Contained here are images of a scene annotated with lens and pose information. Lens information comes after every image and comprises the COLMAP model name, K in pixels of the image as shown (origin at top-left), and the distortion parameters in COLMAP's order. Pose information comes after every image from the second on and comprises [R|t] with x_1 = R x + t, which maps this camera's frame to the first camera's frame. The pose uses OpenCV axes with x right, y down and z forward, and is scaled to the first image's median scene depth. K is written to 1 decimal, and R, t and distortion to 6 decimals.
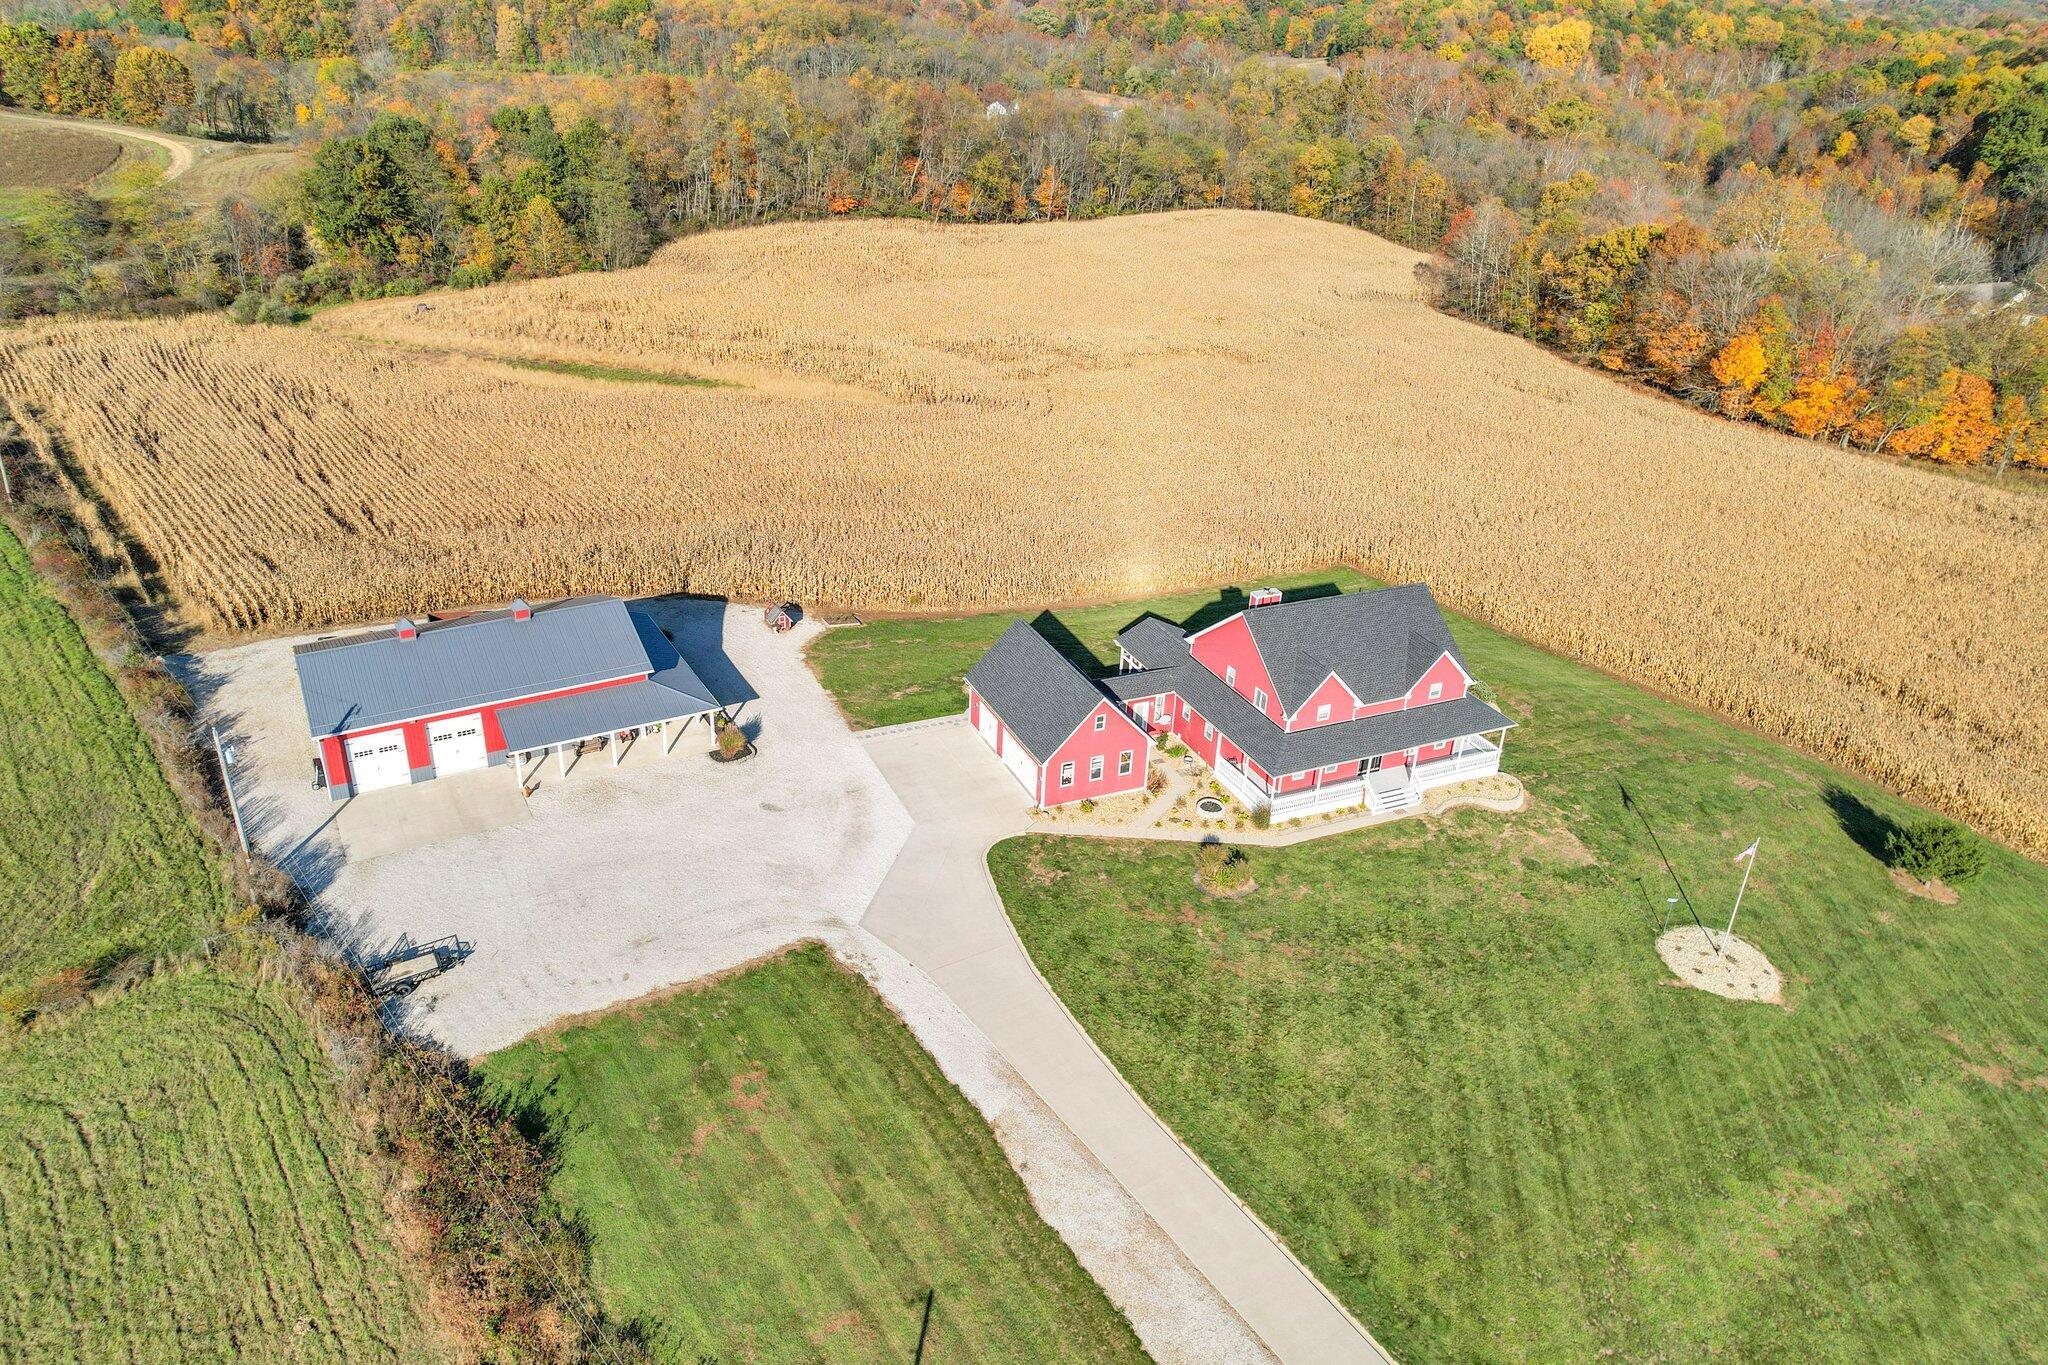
lens RADIAL K [[1371.1, 0, 1003.7], [0, 1371.1, 682.4], [0, 0, 1]] dist [-0.090107, 0.088358]
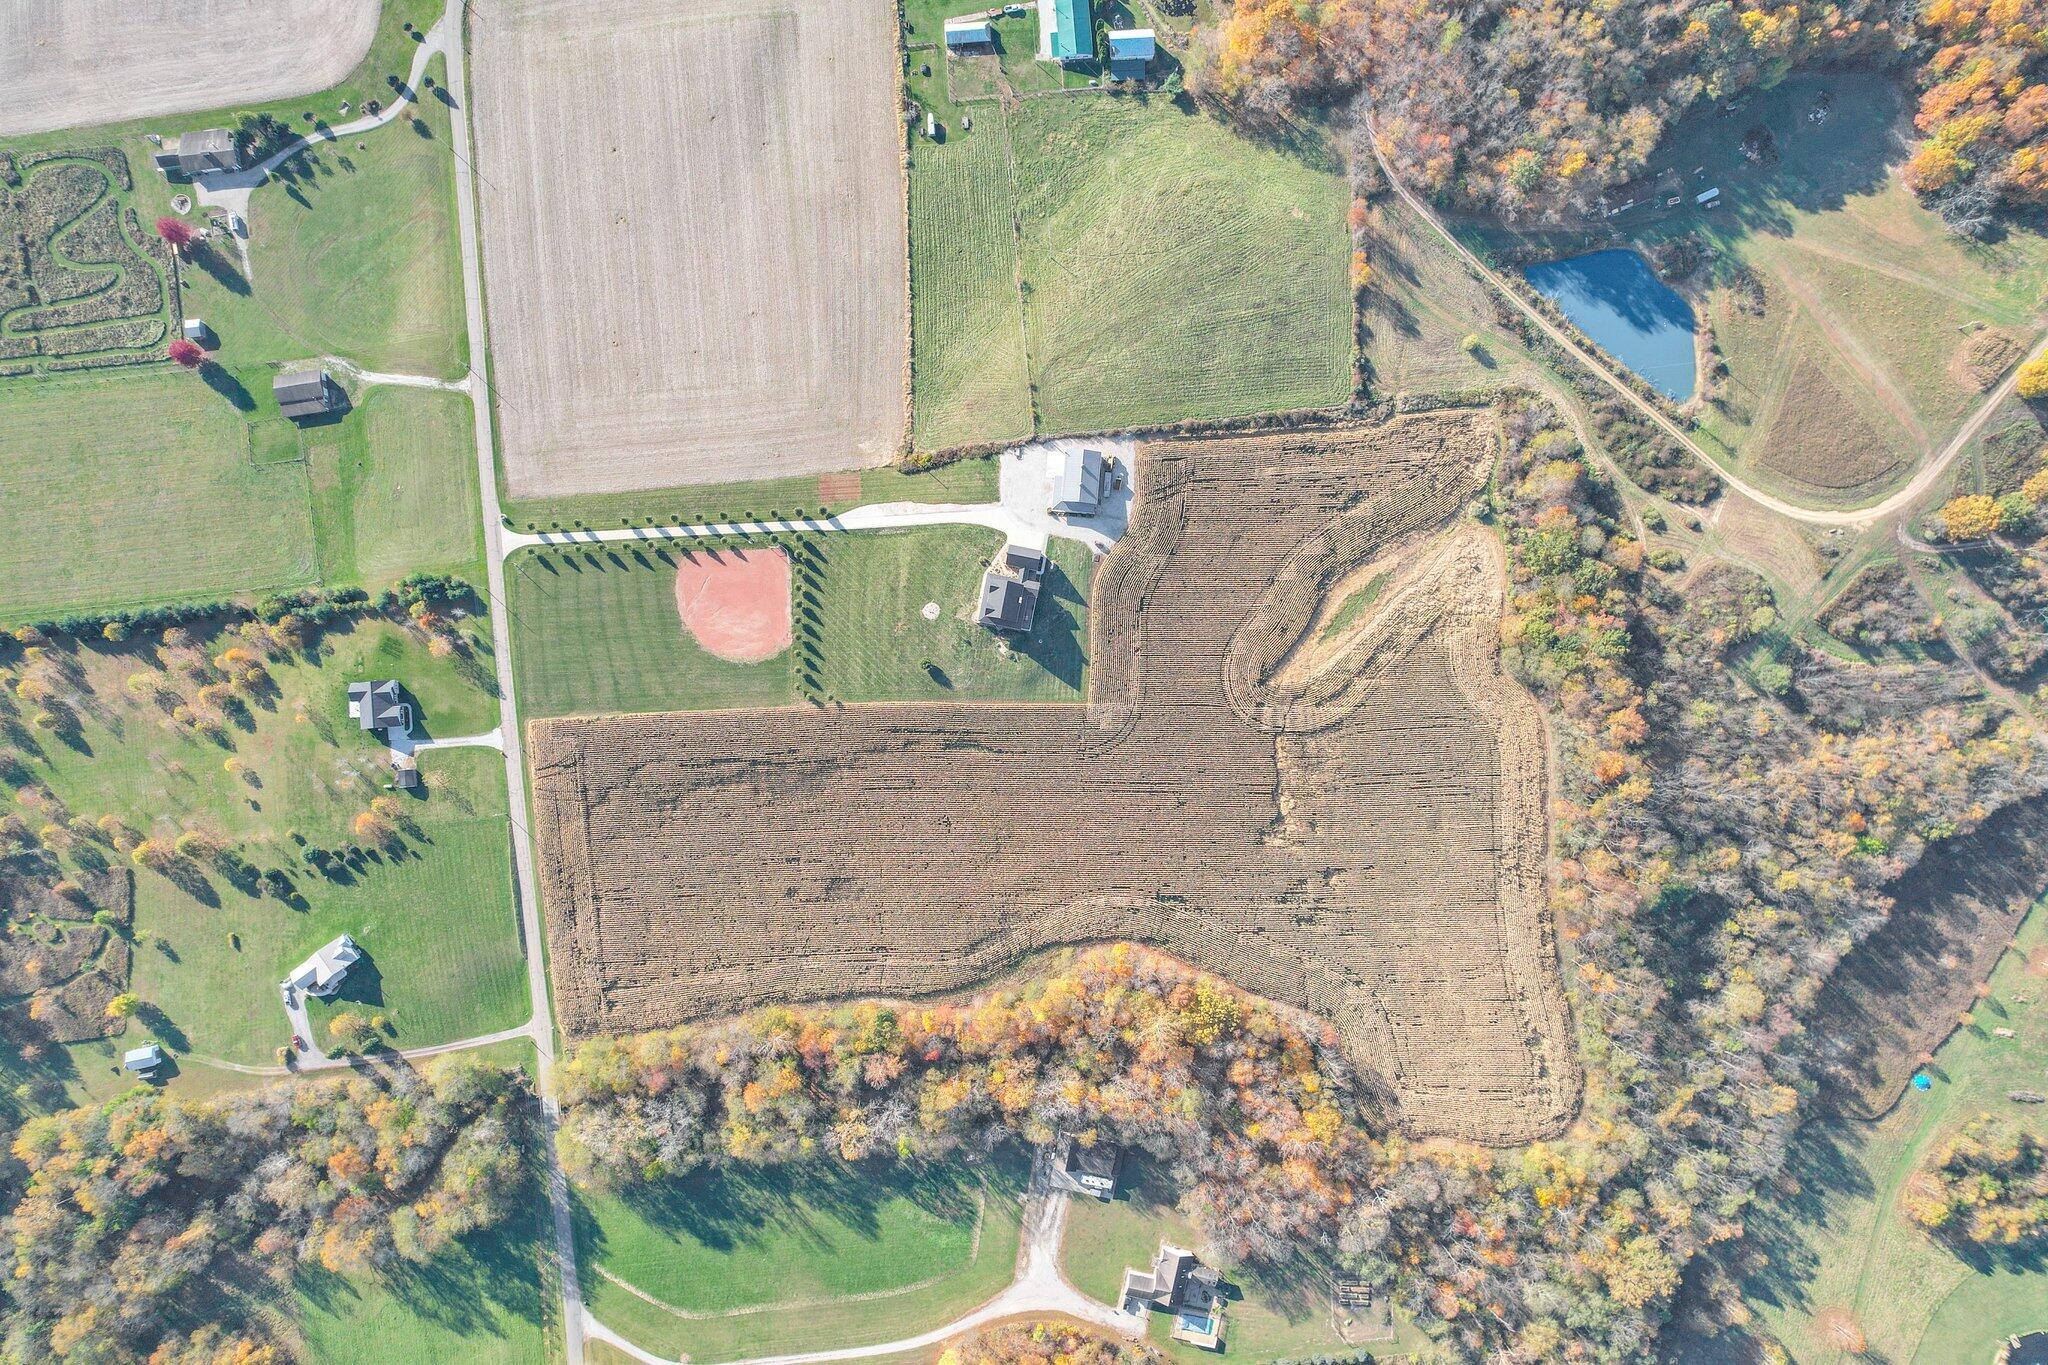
lens RADIAL K [[1312.3, 0, 1033.1], [0, 1312.3, 689.6], [0, 0, 1]] dist [-0.077680, 0.073962]
pose [[-0.567387, 0.821466, -0.057142, 0.613207], [-0.391554, -0.208097, 0.896315, -3.941787], [0.724401, 0.530932, 0.439720, -0.880488]]
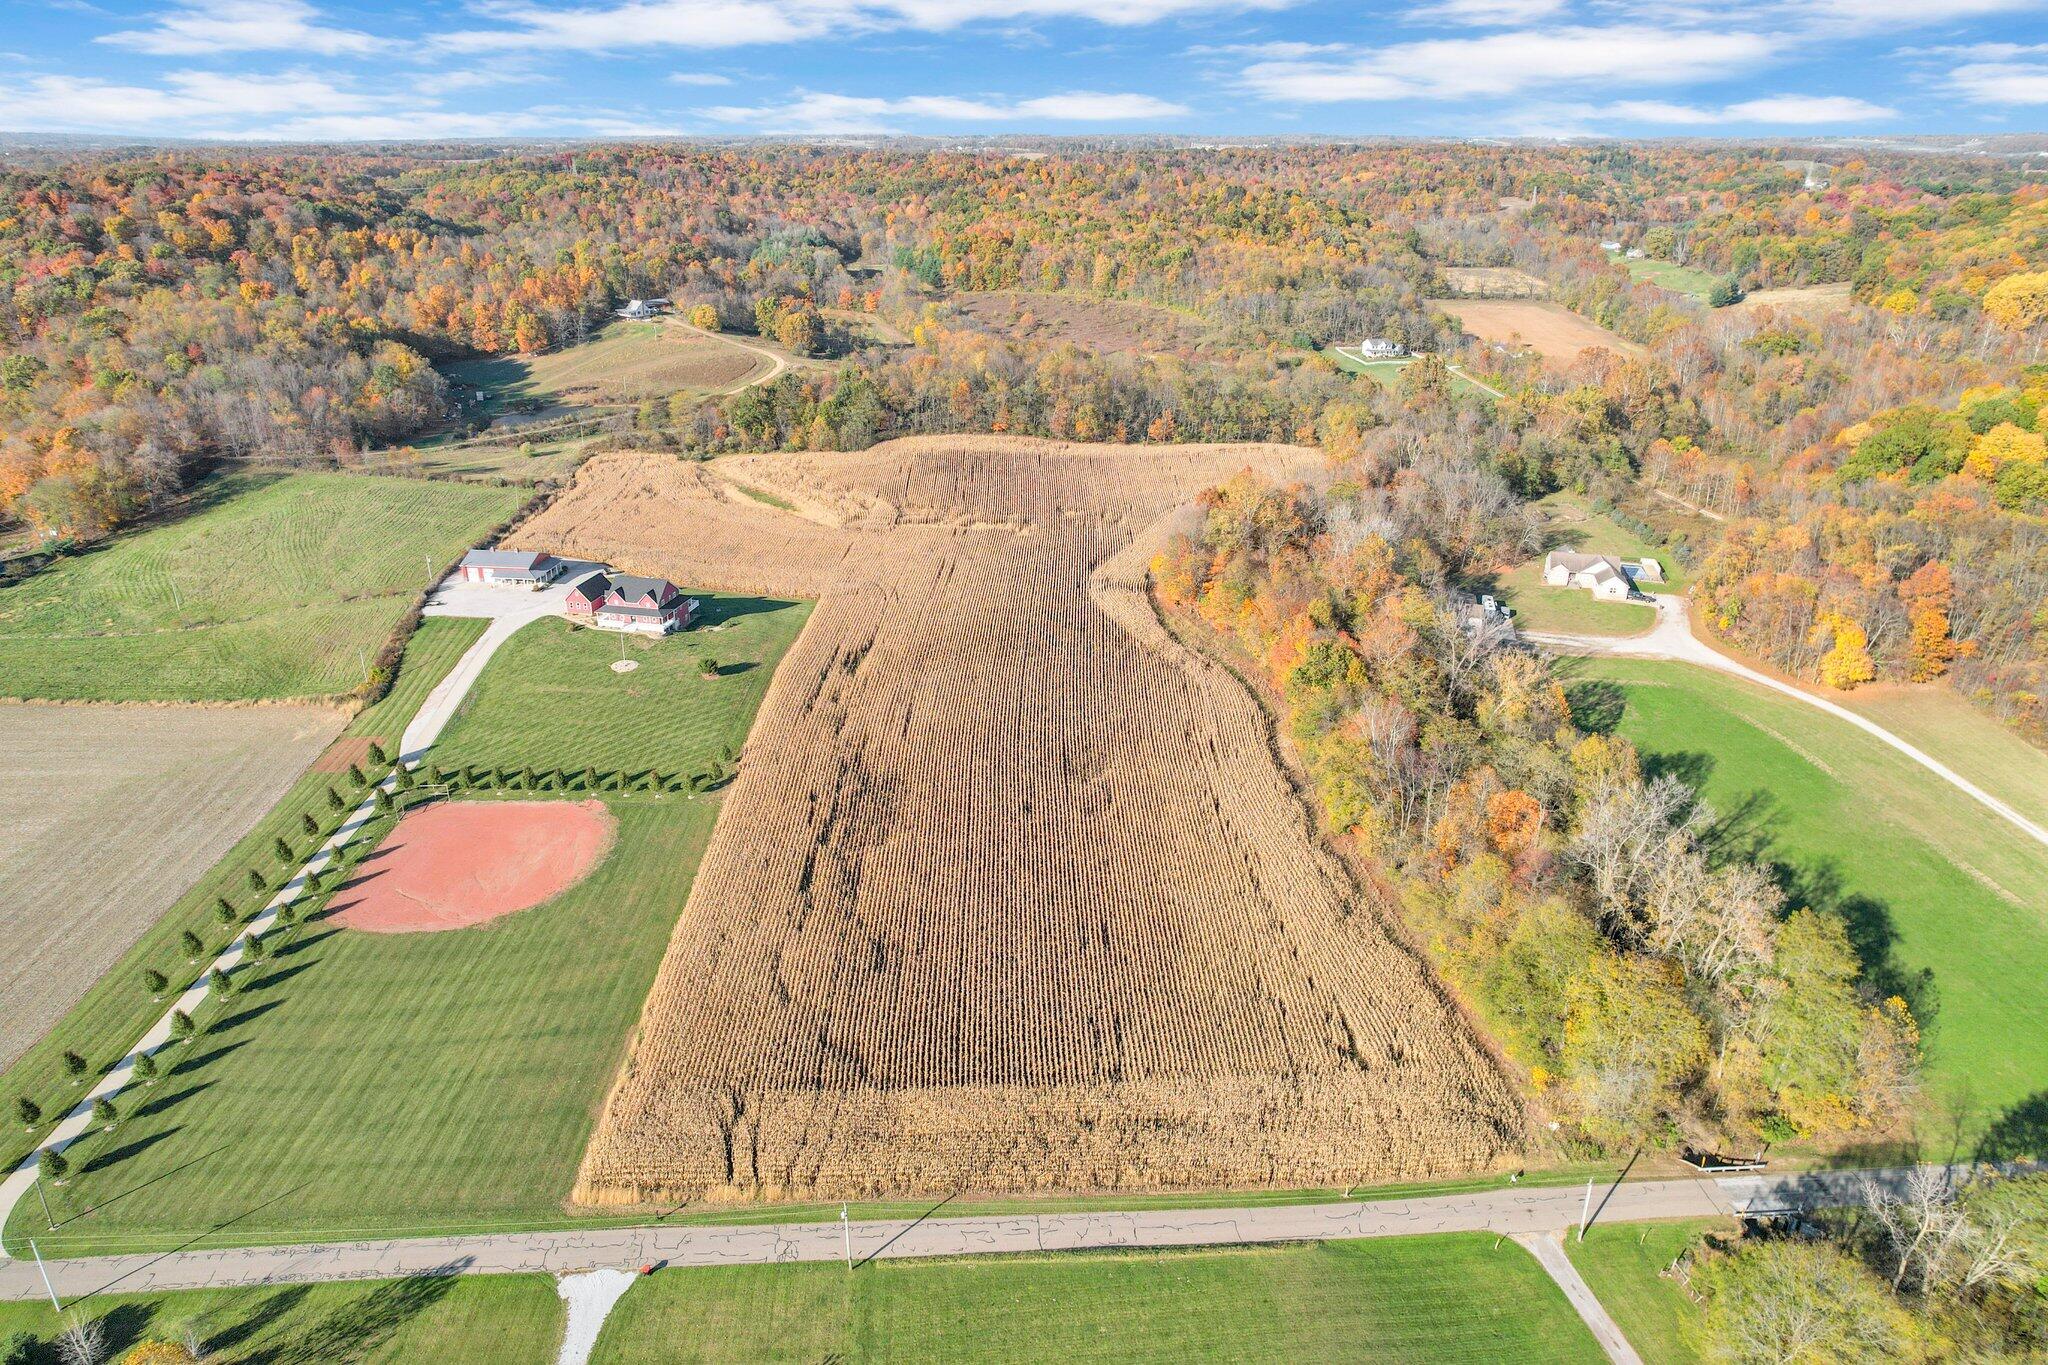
lens RADIAL K [[1312.3, 0, 1033.1], [0, 1312.3, 689.6], [0, 0, 1]] dist [-0.077680, 0.073962]
pose [[0.807030, 0.206506, -0.553225, 2.473405], [-0.246680, 0.969095, 0.001890, -0.028042], [0.536518, 0.134944, 0.833030, -1.097848]]
